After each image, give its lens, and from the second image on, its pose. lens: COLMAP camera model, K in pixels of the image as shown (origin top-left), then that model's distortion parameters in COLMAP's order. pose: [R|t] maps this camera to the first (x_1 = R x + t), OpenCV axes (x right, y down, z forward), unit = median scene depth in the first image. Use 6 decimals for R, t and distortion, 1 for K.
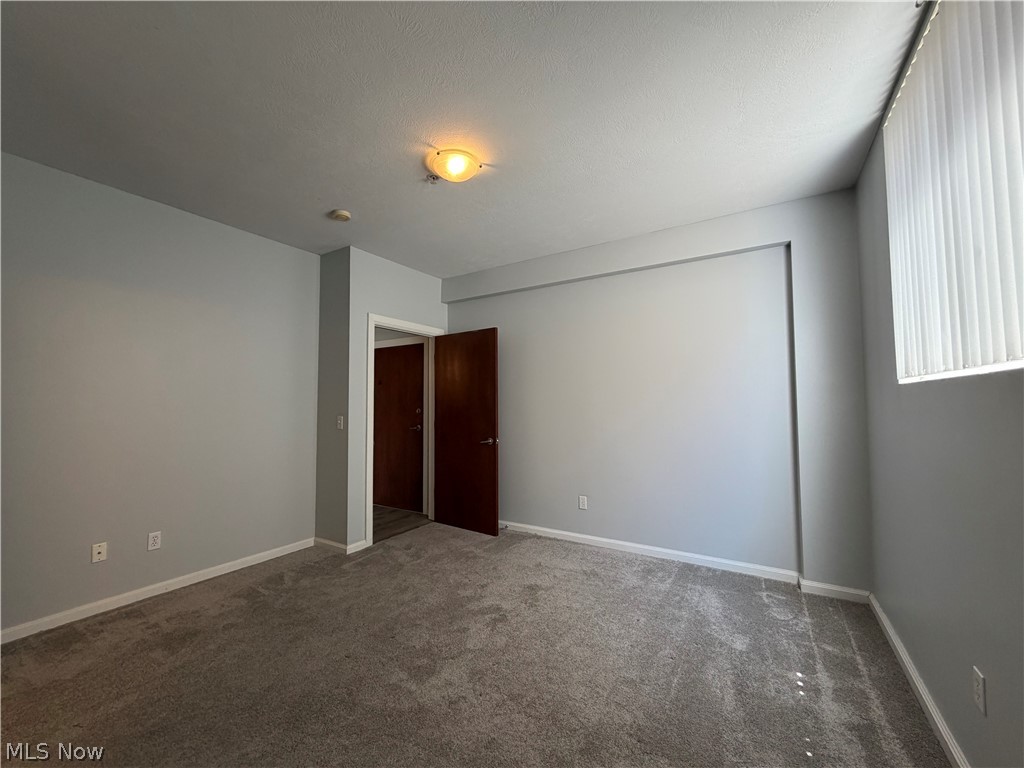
lens RADIAL K [[406.0, 0, 509.2], [0, 406.0, 384.4], [0, 0, 1]] dist [-0.001768, -0.000134]
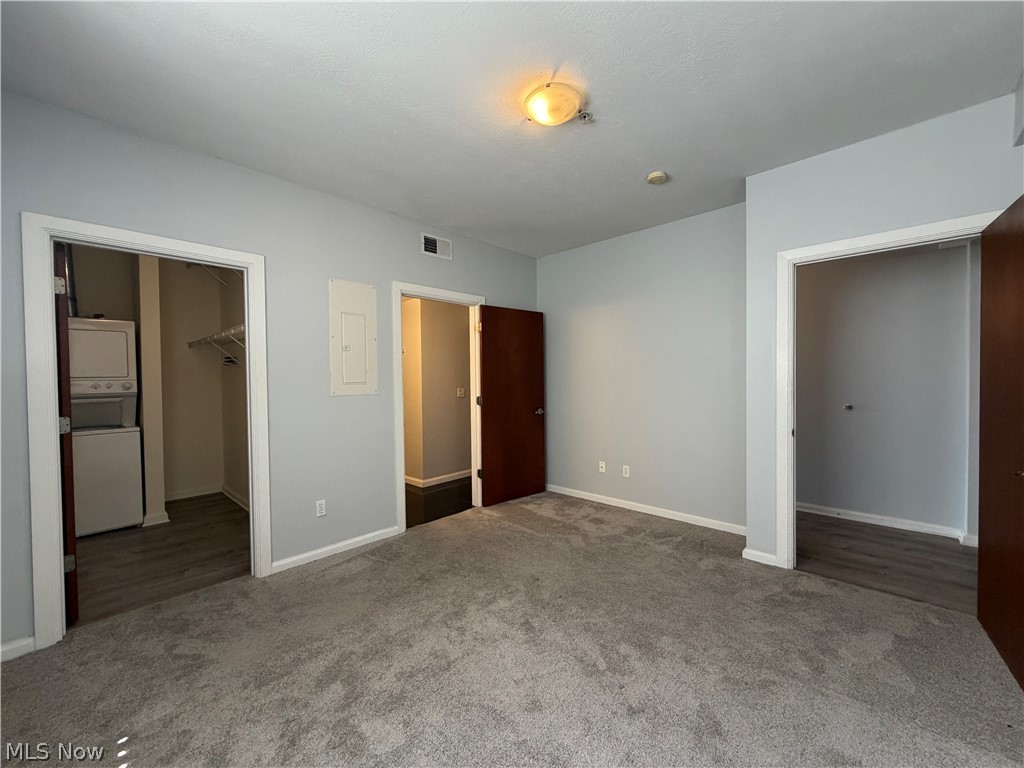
lens RADIAL K [[406.0, 0, 509.2], [0, 406.0, 384.4], [0, 0, 1]] dist [-0.001768, -0.000134]
pose [[-0.199572, 0.022811, -0.979618, 0.581737], [0.060846, 0.998088, 0.010845, 0.029431], [0.977992, -0.057441, -0.200578, 0.825521]]
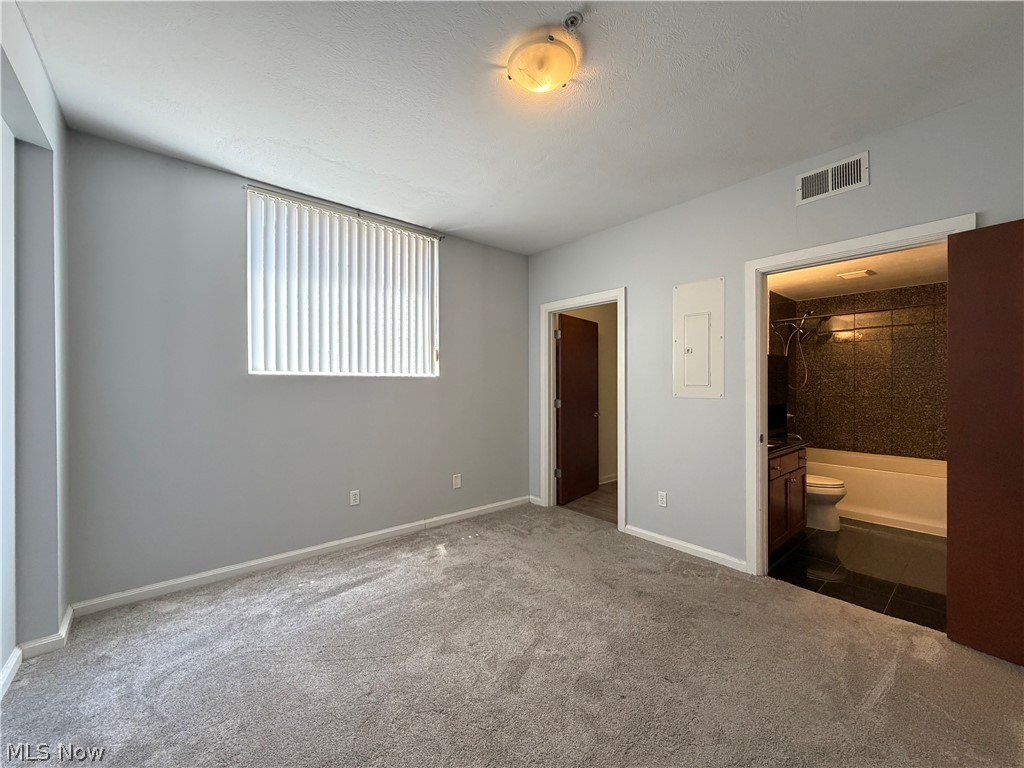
lens RADIAL K [[406.0, 0, 509.2], [0, 406.0, 384.4], [0, 0, 1]] dist [-0.001768, -0.000134]
pose [[-0.951475, 0.004418, 0.307696, -0.217647], [-0.012135, 0.998581, -0.051861, 0.067840], [-0.307488, -0.053078, -0.950070, 1.322870]]
